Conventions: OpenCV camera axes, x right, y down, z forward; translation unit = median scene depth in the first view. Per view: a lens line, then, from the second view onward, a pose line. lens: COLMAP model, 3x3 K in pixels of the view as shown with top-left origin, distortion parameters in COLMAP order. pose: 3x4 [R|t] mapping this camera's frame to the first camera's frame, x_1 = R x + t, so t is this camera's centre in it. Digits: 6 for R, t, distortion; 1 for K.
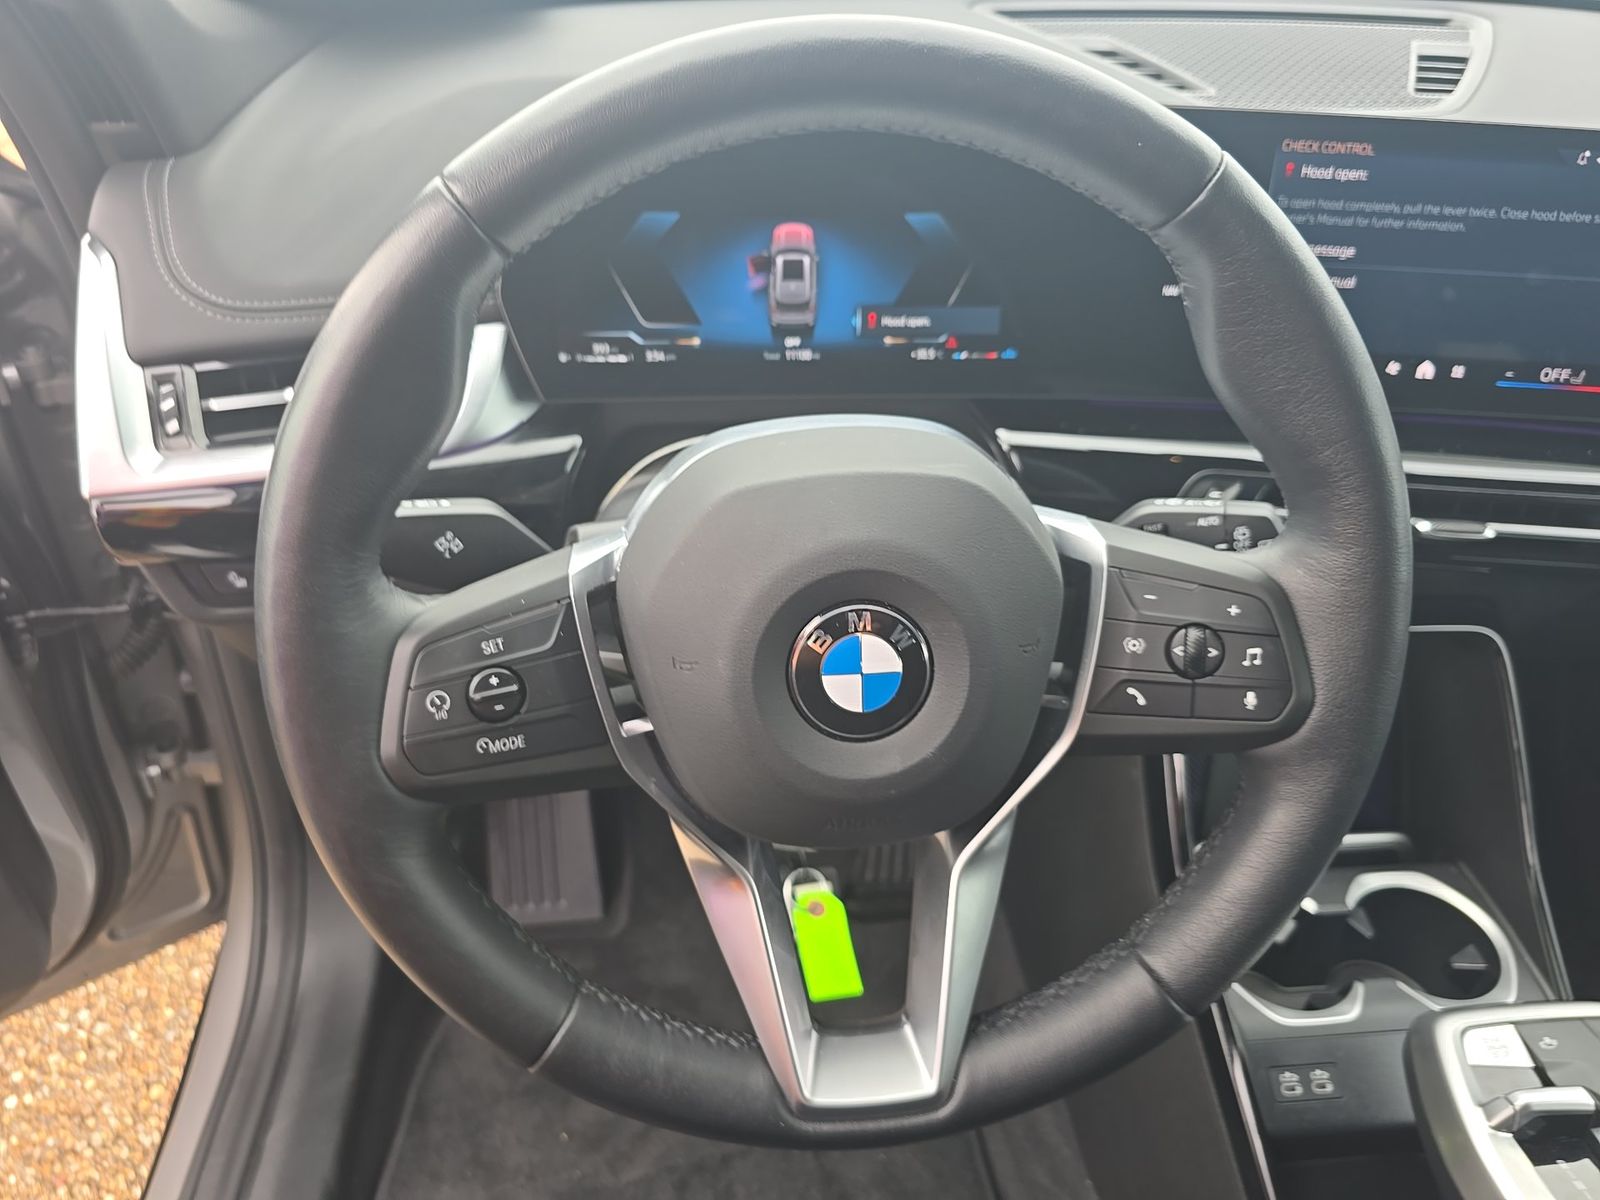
lens RADIAL K [[1111.4, 0, 805.9], [0, 1111.4, 600.0], [0, 0, 1]] dist [0.038171, -0.037862]
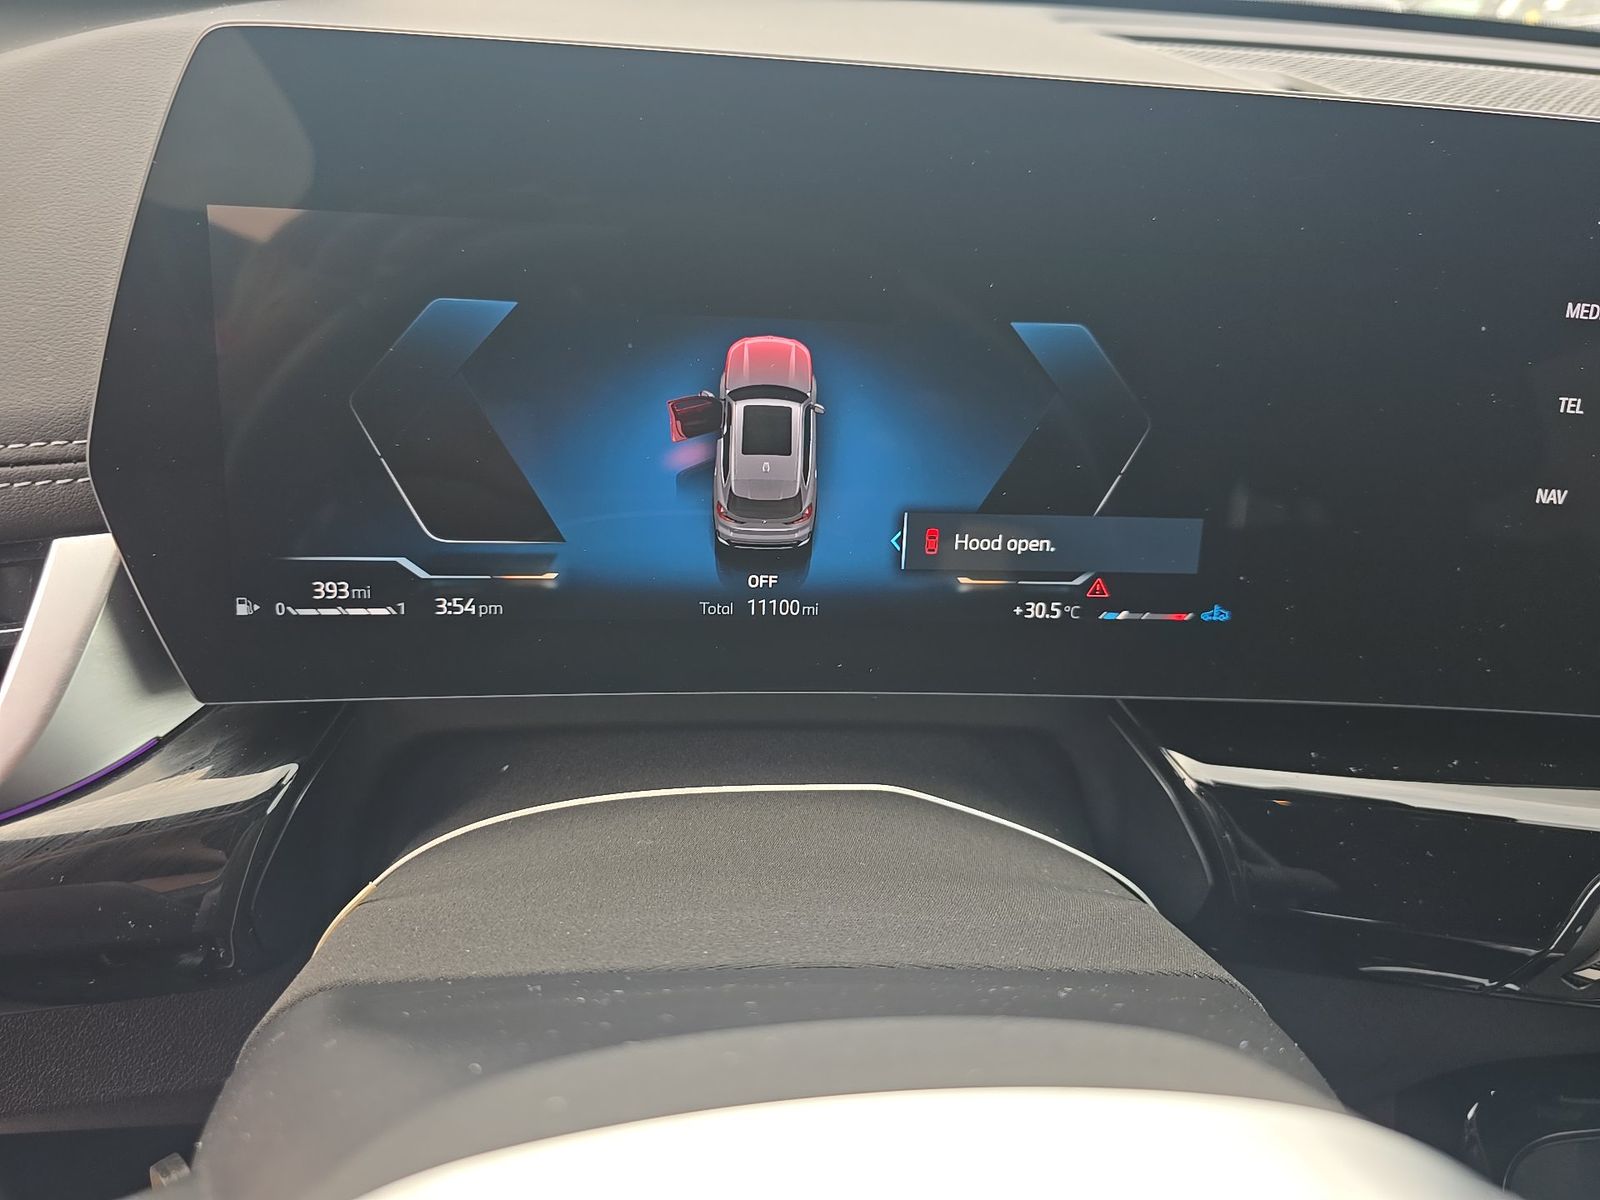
lens RADIAL K [[1111.4, 0, 798.6], [0, 1111.4, 600.5], [0, 0, 1]] dist [0.038171, -0.037862]
pose [[0.997939, 0.020304, 0.060870, -0.025335], [-0.012968, 0.992861, -0.118568, -0.171771], [-0.062843, 0.117534, 0.991078, 0.549927]]
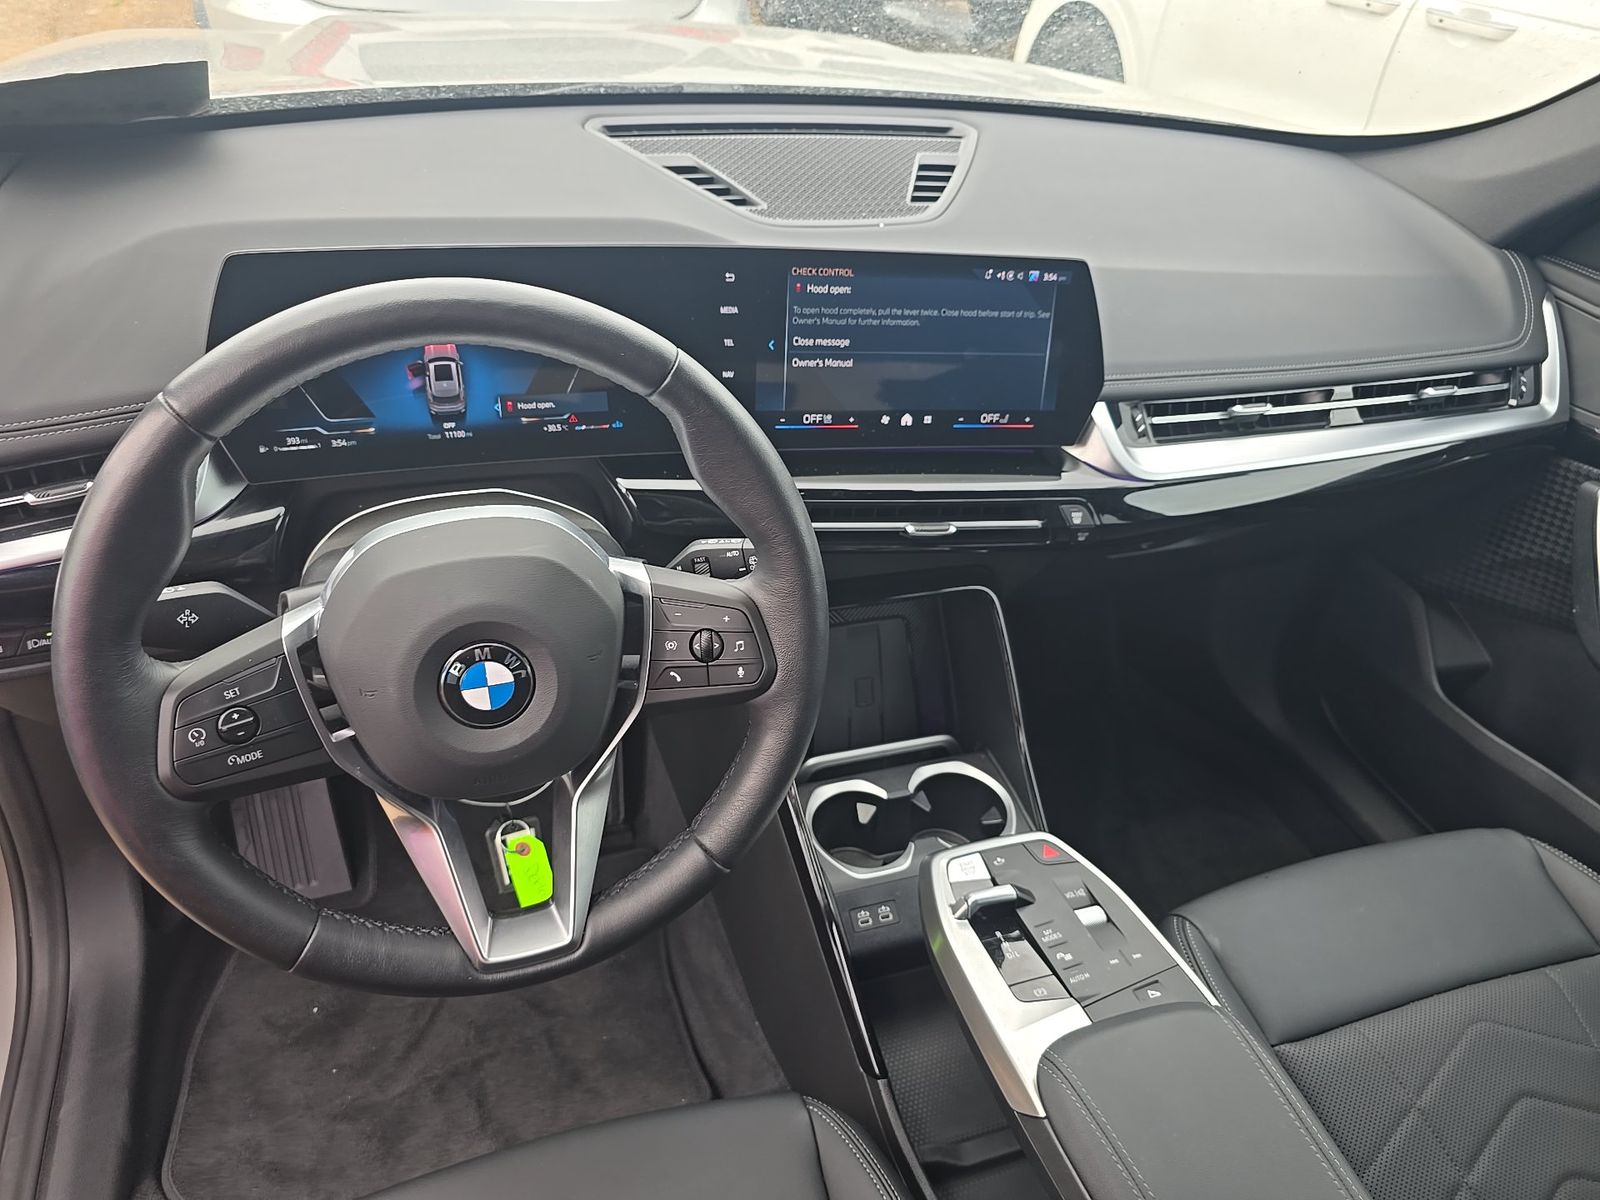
lens RADIAL K [[1111.4, 0, 803.6], [0, 1111.4, 595.9], [0, 0, 1]] dist [0.038171, -0.037862]
pose [[0.973307, -0.093024, 0.209809, 0.101663], [0.084287, 0.995175, 0.050227, -0.062879], [-0.213469, -0.031202, 0.976451, -0.392541]]
